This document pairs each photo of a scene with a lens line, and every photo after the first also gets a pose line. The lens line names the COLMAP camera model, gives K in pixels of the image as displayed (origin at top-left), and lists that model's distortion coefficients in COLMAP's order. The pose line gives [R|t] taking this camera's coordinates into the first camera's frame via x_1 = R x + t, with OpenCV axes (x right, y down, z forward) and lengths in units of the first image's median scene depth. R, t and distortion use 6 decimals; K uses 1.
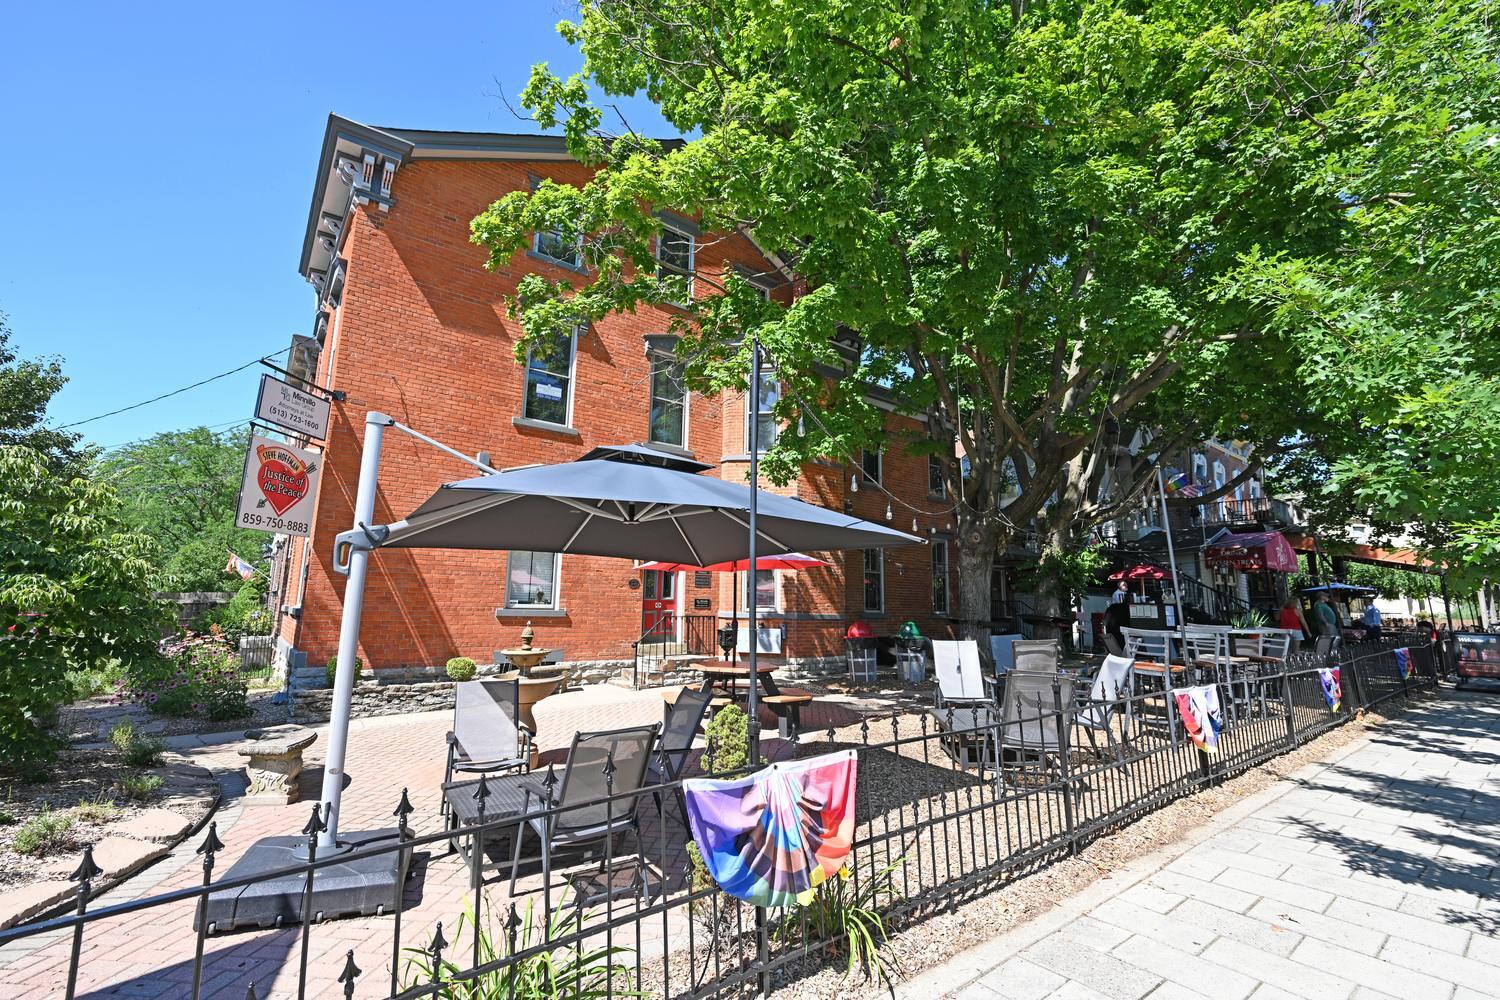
lens RADIAL K [[647.1, 0, 750.0], [0, 647.1, 500.0], [0, 0, 1]] dist [-0.000076, 0.000217]
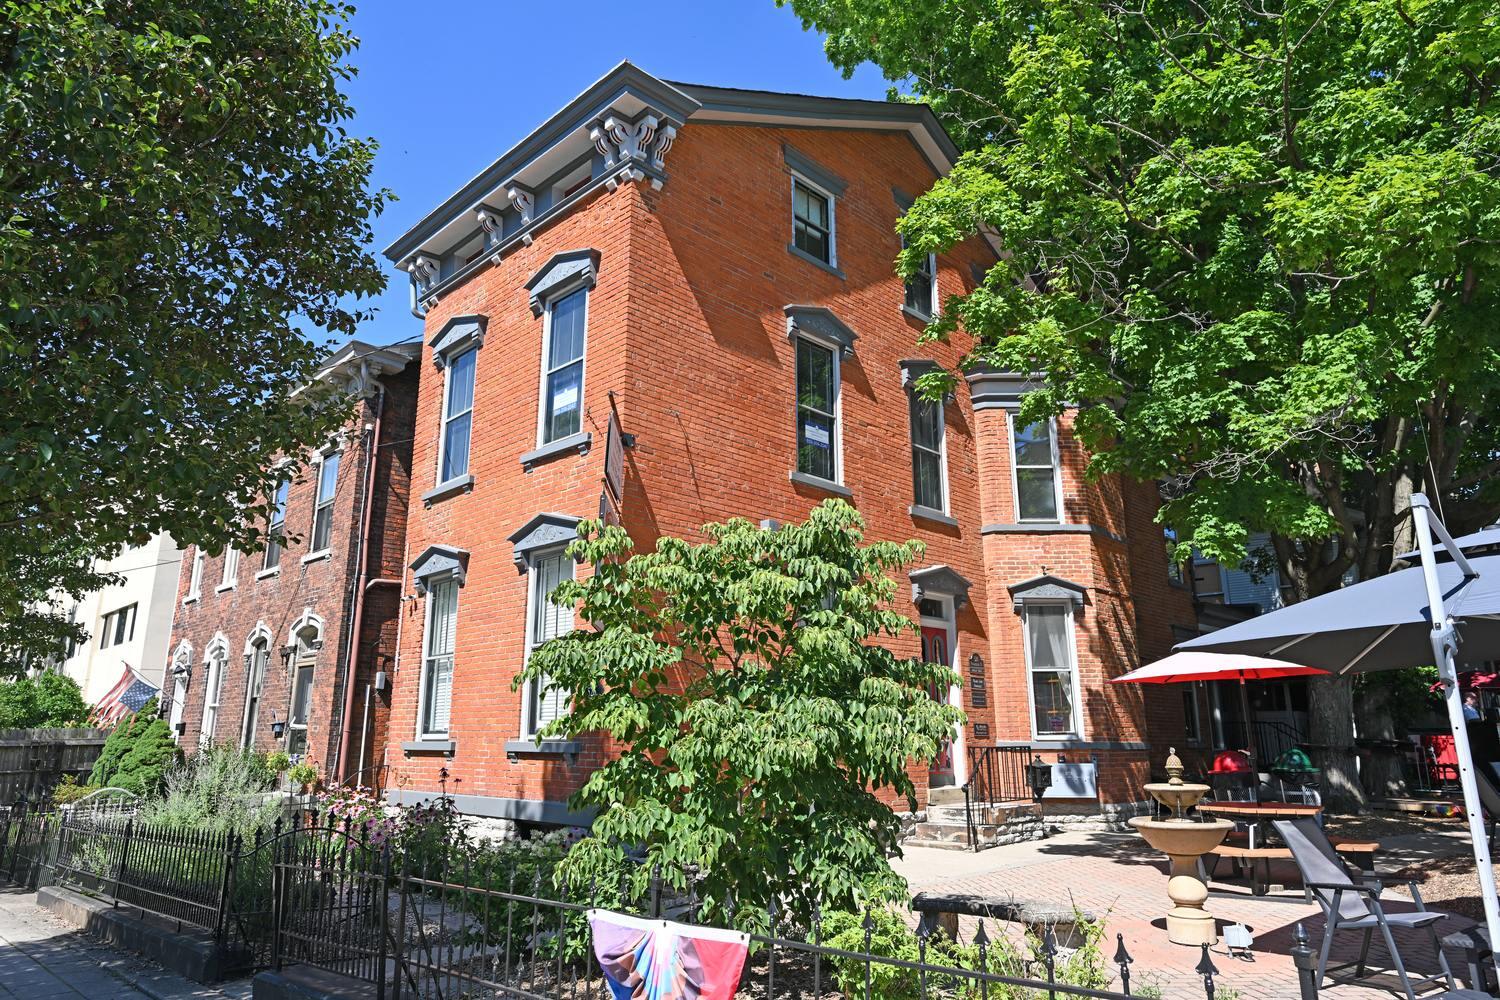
lens RADIAL K [[966.5, 0, 750.0], [0, 966.5, 500.0], [0, 0, 1]] dist [0.002822, 0.000693]
pose [[0.991647, 0.013619, 0.128261, -0.546362], [-0.003016, 0.996587, -0.082499, -0.006293], [-0.128946, 0.081423, 0.988303, -0.059314]]
